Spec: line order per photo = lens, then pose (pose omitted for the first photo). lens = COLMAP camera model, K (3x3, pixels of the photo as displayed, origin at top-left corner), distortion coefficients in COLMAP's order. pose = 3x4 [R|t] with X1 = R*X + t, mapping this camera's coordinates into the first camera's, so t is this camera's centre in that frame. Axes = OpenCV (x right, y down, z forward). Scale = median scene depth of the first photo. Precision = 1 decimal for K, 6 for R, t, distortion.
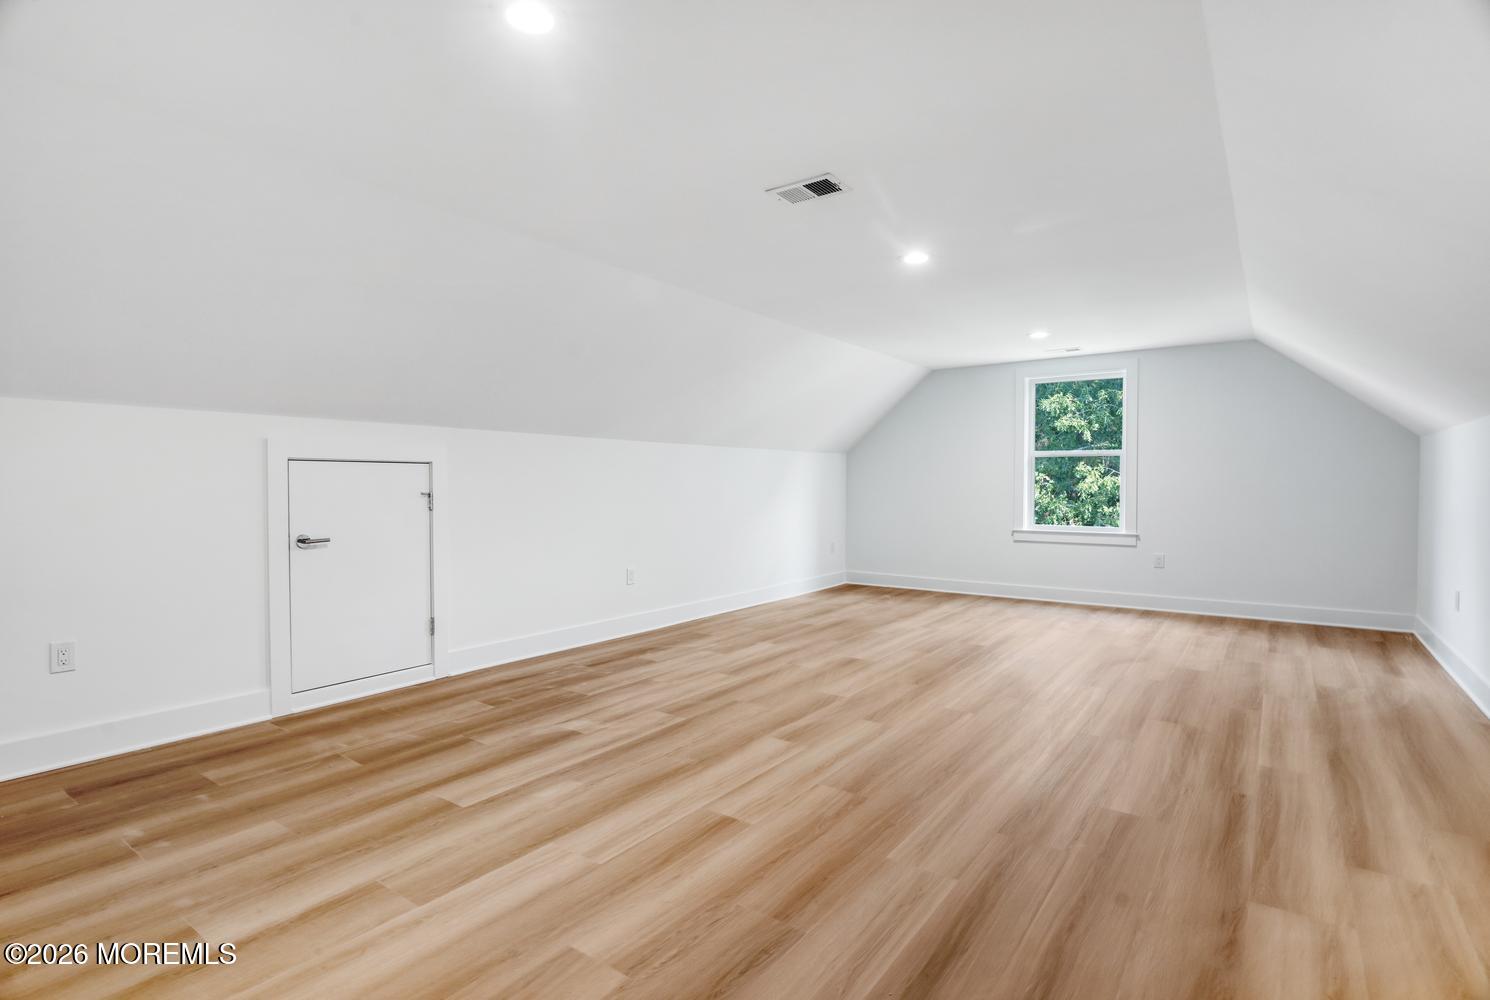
lens RADIAL K [[751.1, 0, 745.0], [0, 751.1, 500.0], [0, 0, 1]] dist [0.003013, -0.000413]
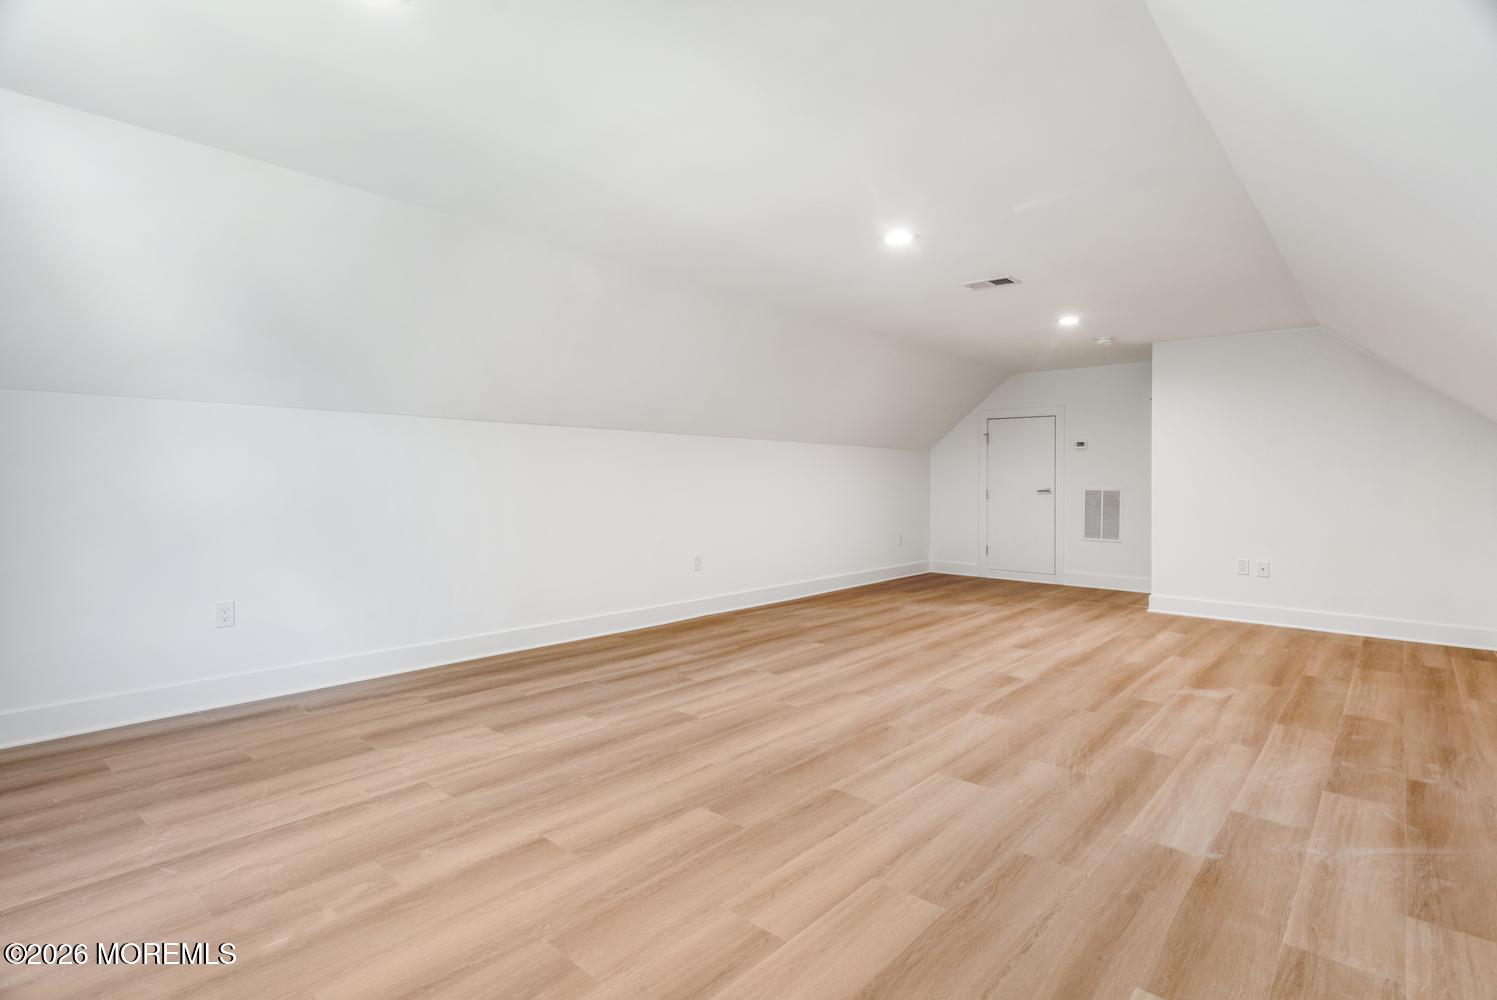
lens RADIAL K [[754.7, 0, 748.5], [0, 754.7, 500.0], [0, 0, 1]] dist [0.003013, -0.000413]
pose [[-0.994721, -0.003831, 0.102547, 0.299888], [0.000809, 0.998979, 0.045163, -0.037093], [-0.102615, 0.045008, -0.993702, 1.844653]]
